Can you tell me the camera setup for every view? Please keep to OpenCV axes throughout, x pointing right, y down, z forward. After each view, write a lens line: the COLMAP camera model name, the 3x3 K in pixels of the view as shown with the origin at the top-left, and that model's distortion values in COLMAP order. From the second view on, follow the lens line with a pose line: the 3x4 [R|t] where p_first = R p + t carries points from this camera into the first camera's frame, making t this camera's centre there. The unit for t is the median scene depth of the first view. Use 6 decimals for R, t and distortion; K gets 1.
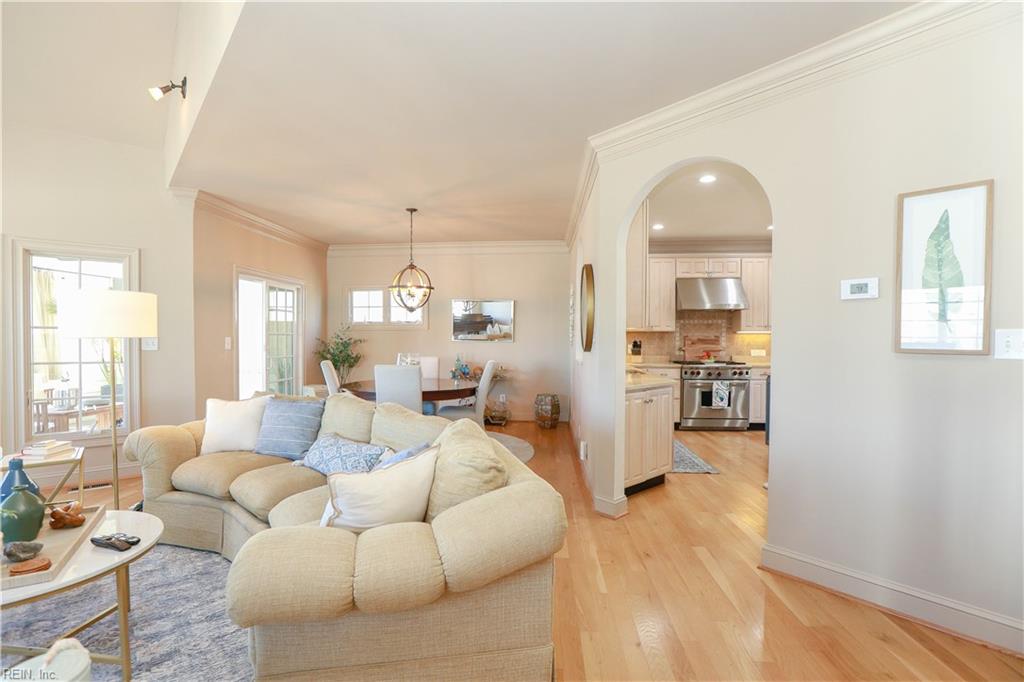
lens RADIAL K [[476.1, 0, 495.4], [0, 476.1, 344.0], [0, 0, 1]] dist [-0.034669, 0.000948]
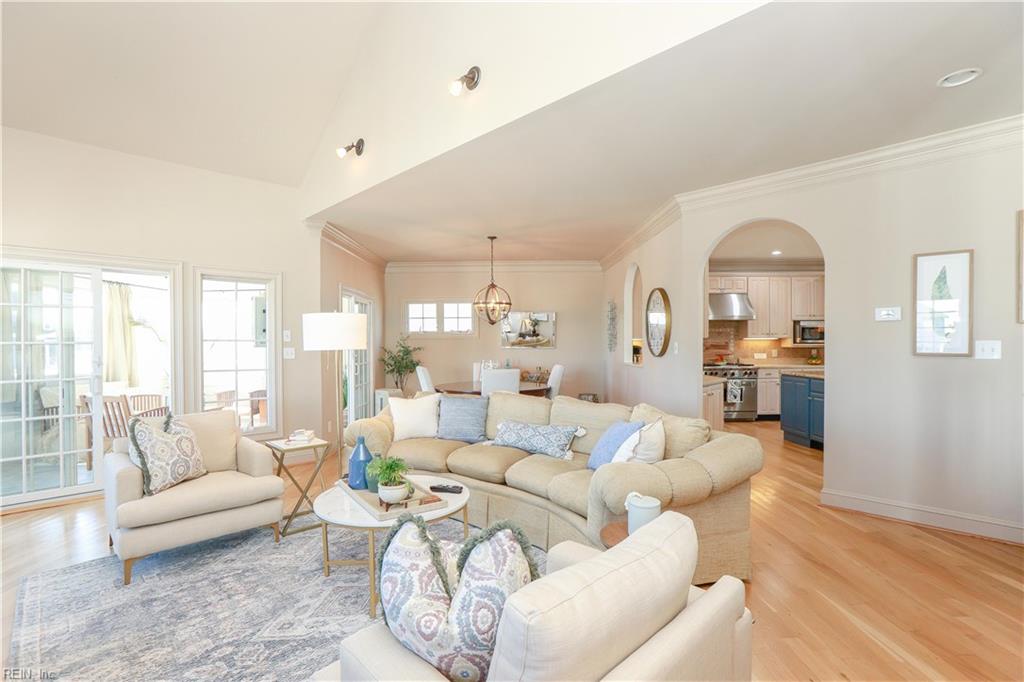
lens RADIAL K [[476.1, 0, 495.4], [0, 476.1, 344.0], [0, 0, 1]] dist [-0.034669, 0.000948]
pose [[0.997305, -0.007328, 0.072997, -0.213054], [0.008110, 0.999913, -0.010417, -0.005100], [-0.072914, 0.010981, 0.997278, -0.147079]]
